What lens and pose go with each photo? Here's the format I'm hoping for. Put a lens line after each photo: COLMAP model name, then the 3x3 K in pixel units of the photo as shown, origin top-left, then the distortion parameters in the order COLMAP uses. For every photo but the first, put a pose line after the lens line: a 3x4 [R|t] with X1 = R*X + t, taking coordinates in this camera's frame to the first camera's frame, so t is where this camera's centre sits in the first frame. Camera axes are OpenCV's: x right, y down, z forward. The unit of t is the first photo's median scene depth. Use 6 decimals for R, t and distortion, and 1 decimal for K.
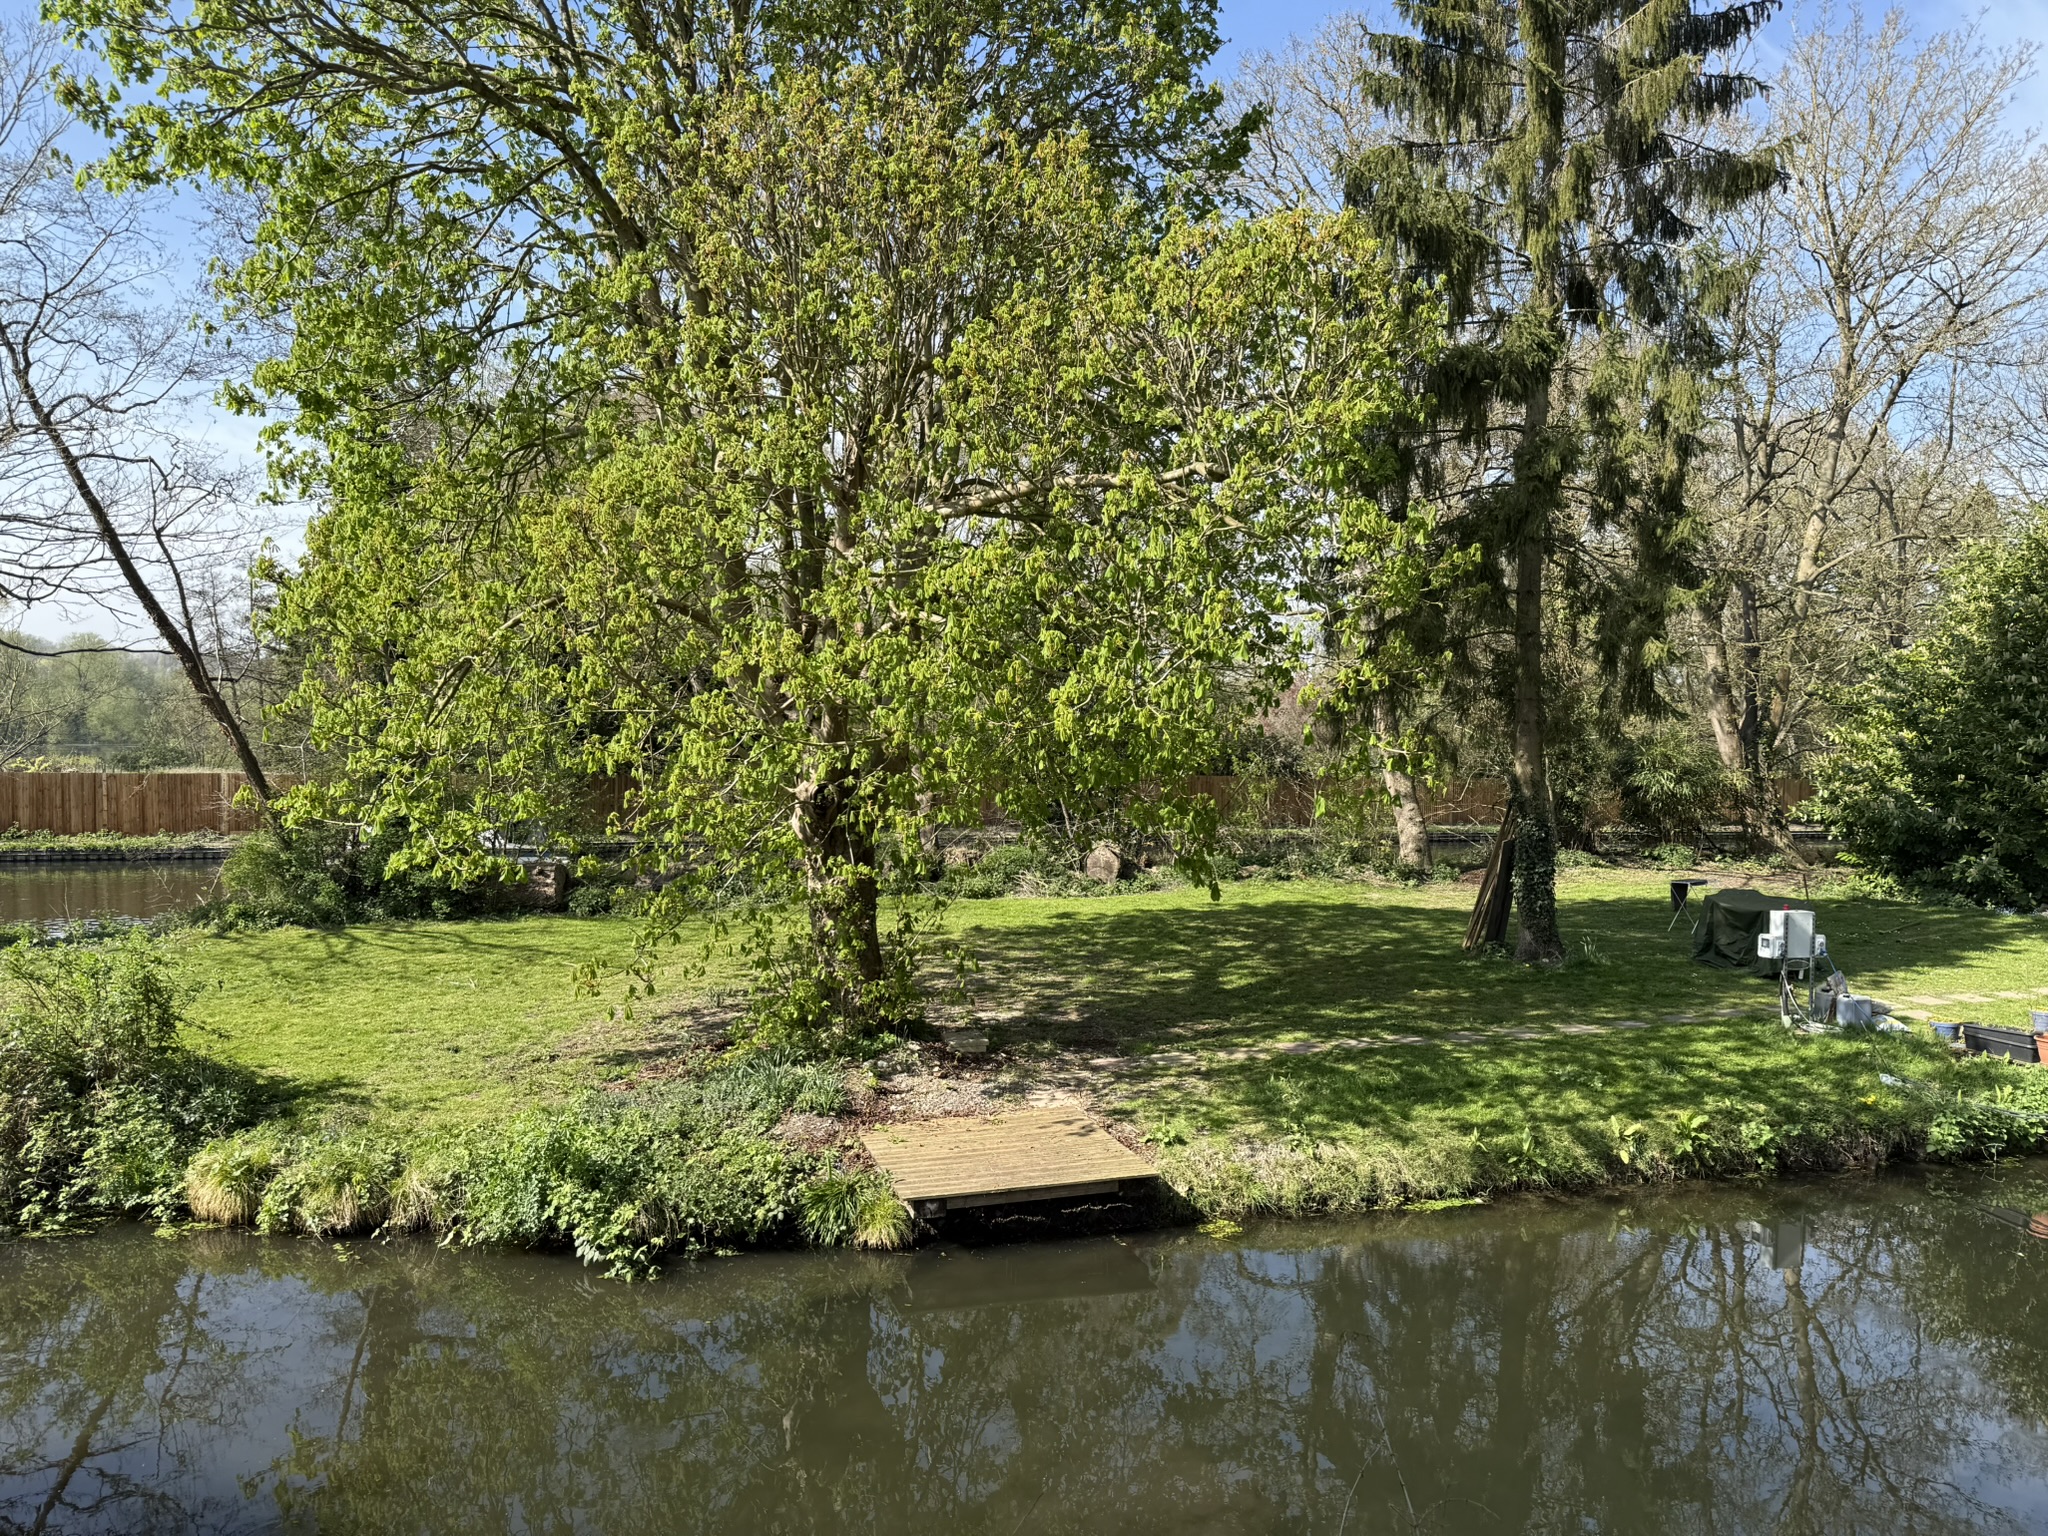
lens RADIAL K [[1444.2, 0, 1003.4], [0, 1444.2, 725.4], [0, 0, 1]] dist [0.048567, -0.054738]
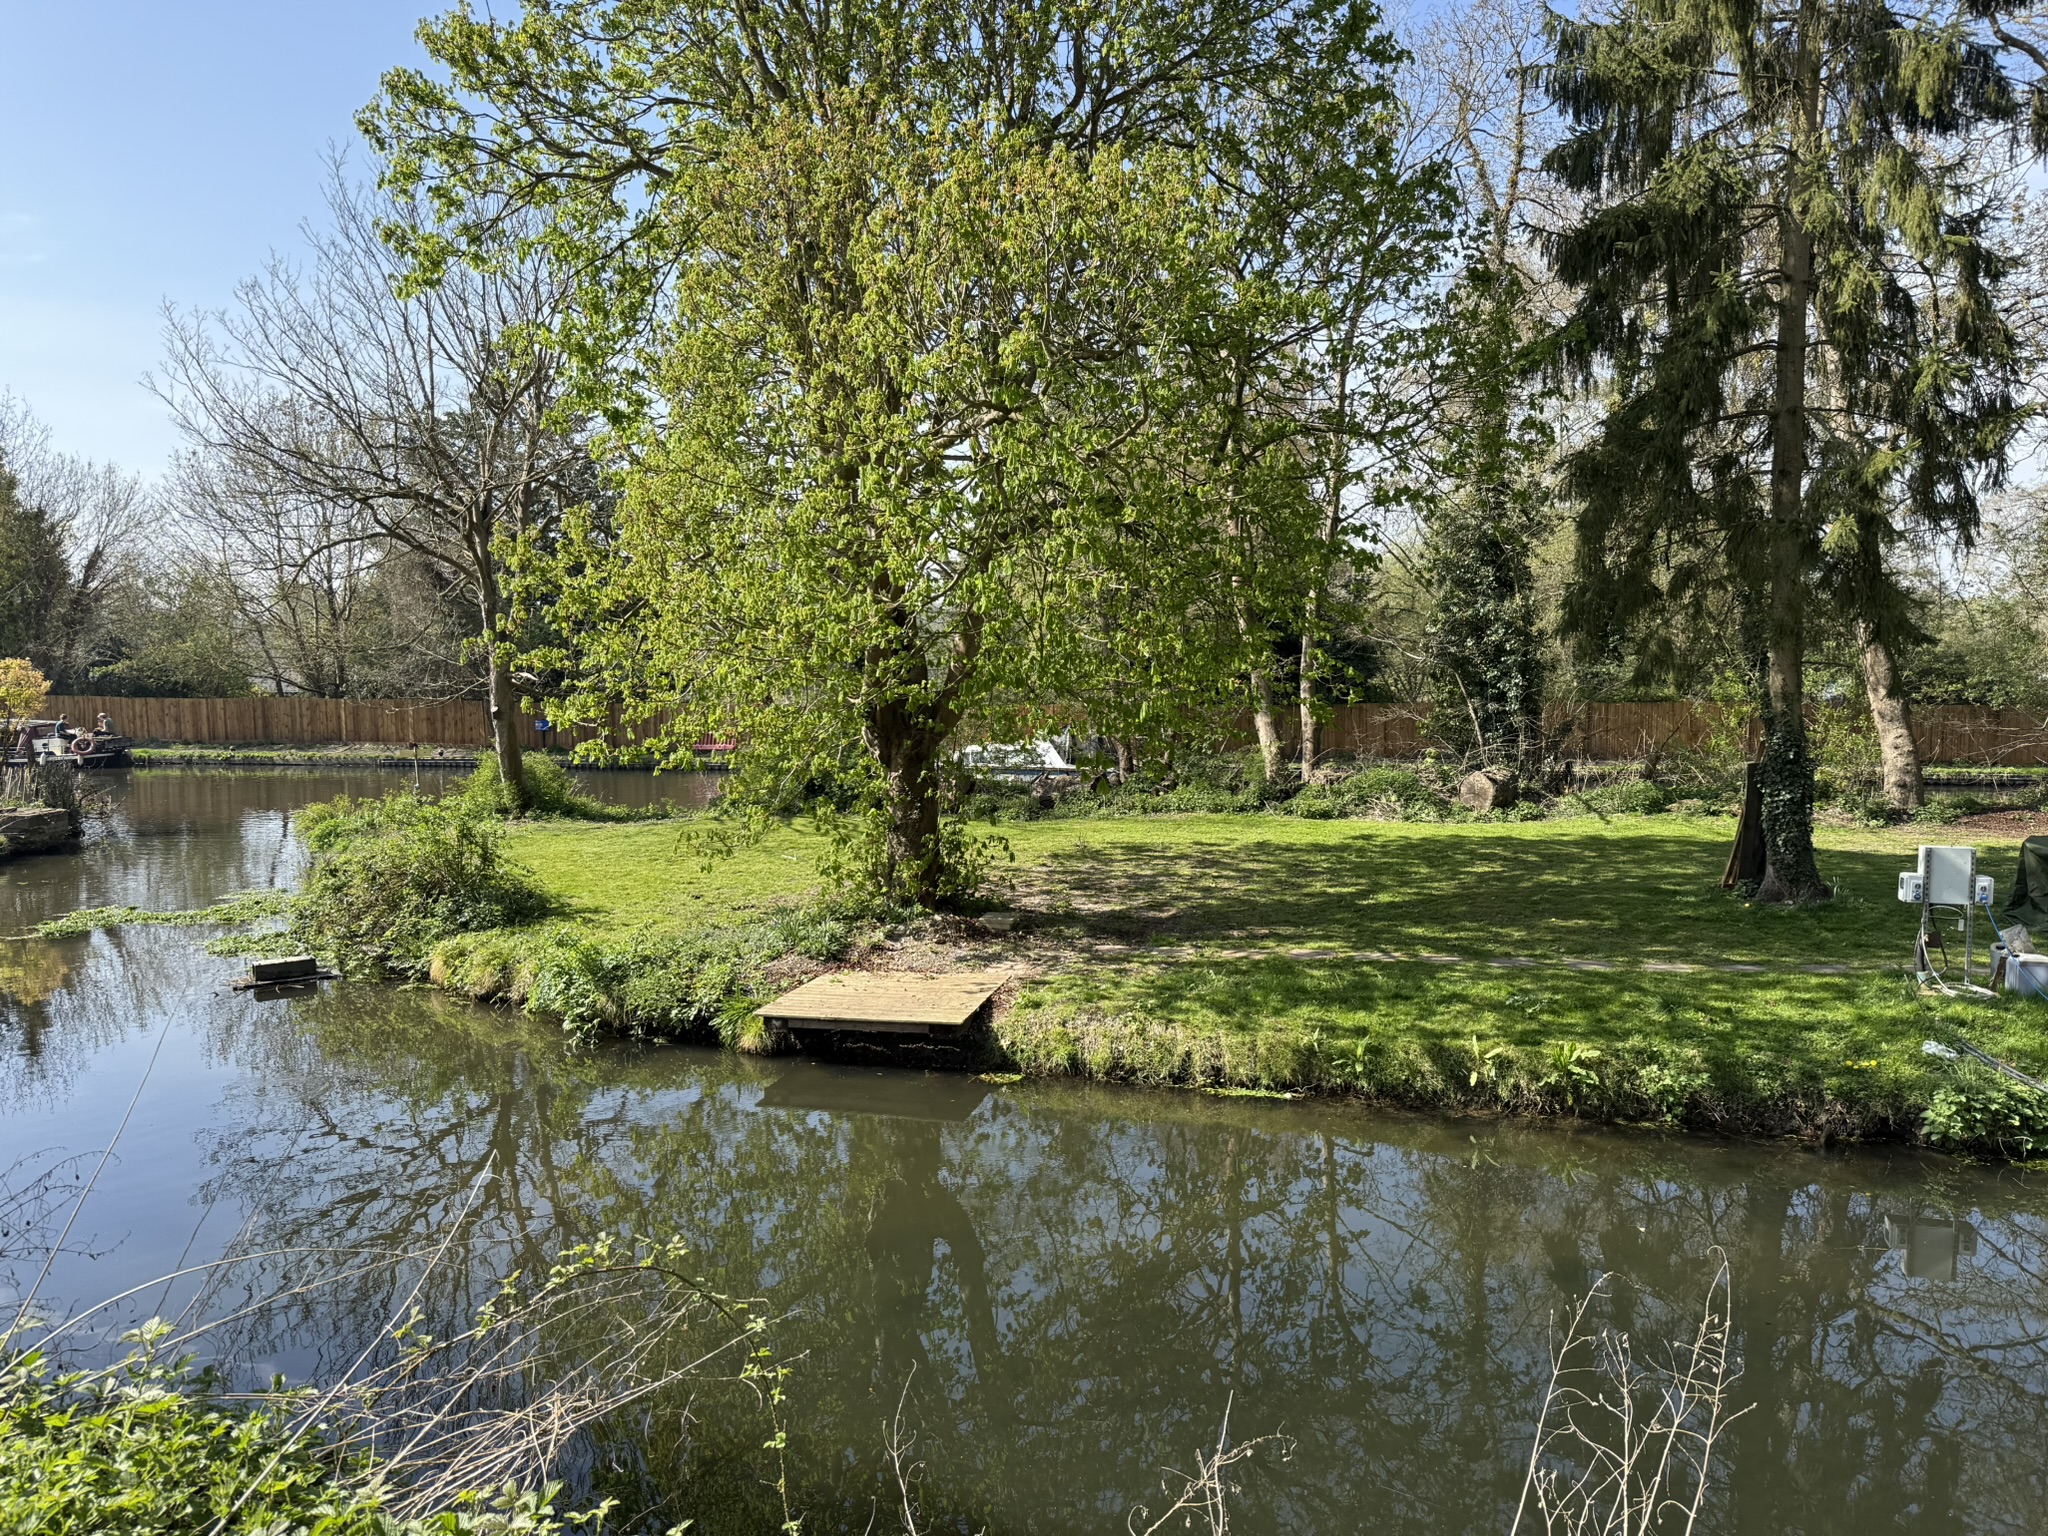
lens RADIAL K [[1444.2, 0, 1022.0], [0, 1444.2, 764.1], [0, 0, 1]] dist [0.048567, -0.054738]
pose [[0.850436, 0.018694, -0.525746, 0.606109], [0.016657, 0.997911, 0.062426, 0.026219], [0.525815, -0.061847, 0.848348, 0.050658]]
